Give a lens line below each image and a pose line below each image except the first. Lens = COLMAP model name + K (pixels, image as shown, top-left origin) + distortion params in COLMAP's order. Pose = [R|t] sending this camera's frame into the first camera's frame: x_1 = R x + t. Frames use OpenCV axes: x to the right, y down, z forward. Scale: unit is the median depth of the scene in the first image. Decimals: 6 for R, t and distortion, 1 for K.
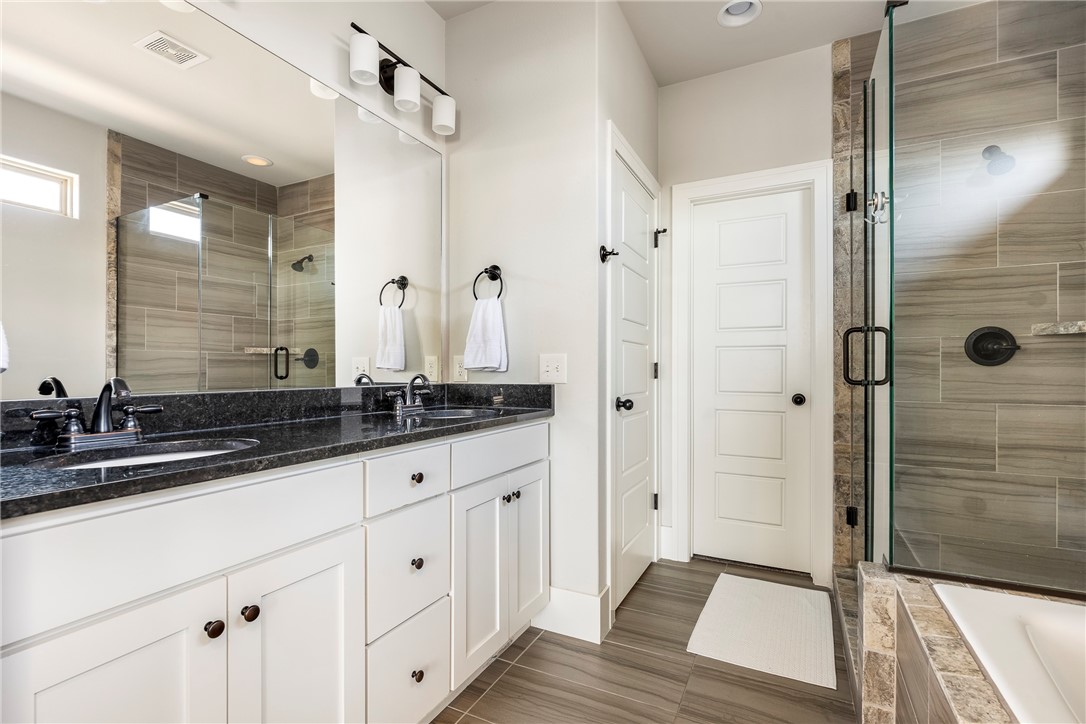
lens RADIAL K [[490.4, 0, 542.5], [0, 490.4, 367.6], [0, 0, 1]] dist [-0.000750, 0.000241]
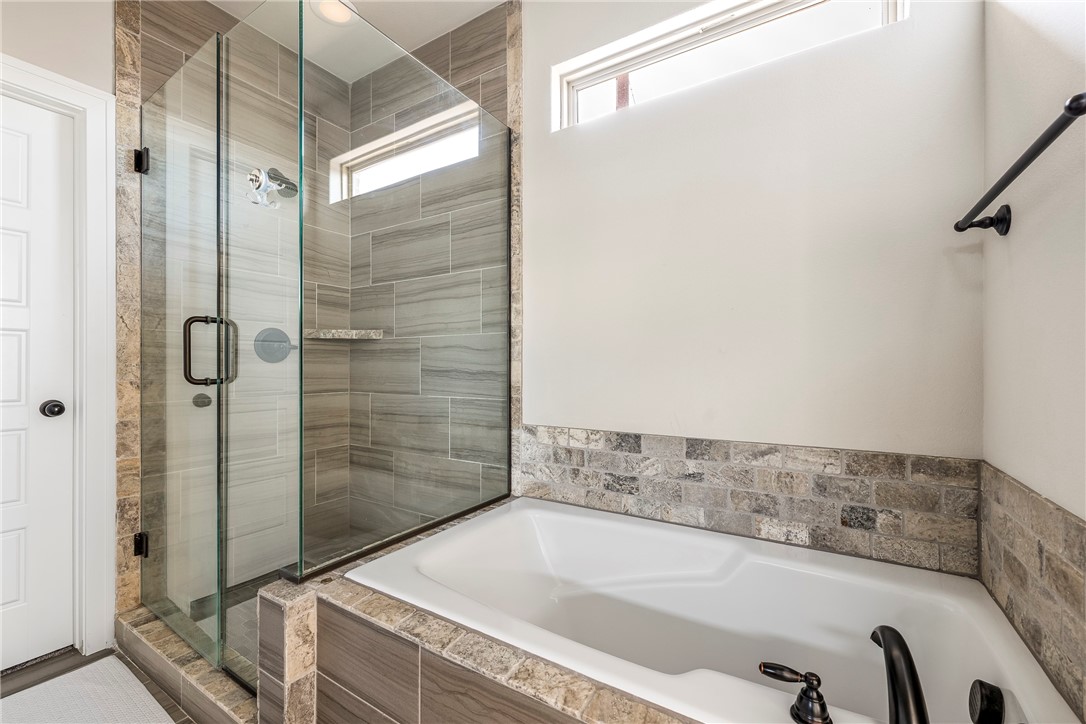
lens RADIAL K [[450.9, 0, 540.0], [0, 450.9, 365.0], [0, 0, 1]] dist [0.001686, 0.000103]
pose [[0.100843, 0.000589, 0.994902, -0.057086], [-0.007010, 0.999975, 0.000118, -0.002393], [-0.994878, -0.006986, 0.100845, 0.256218]]
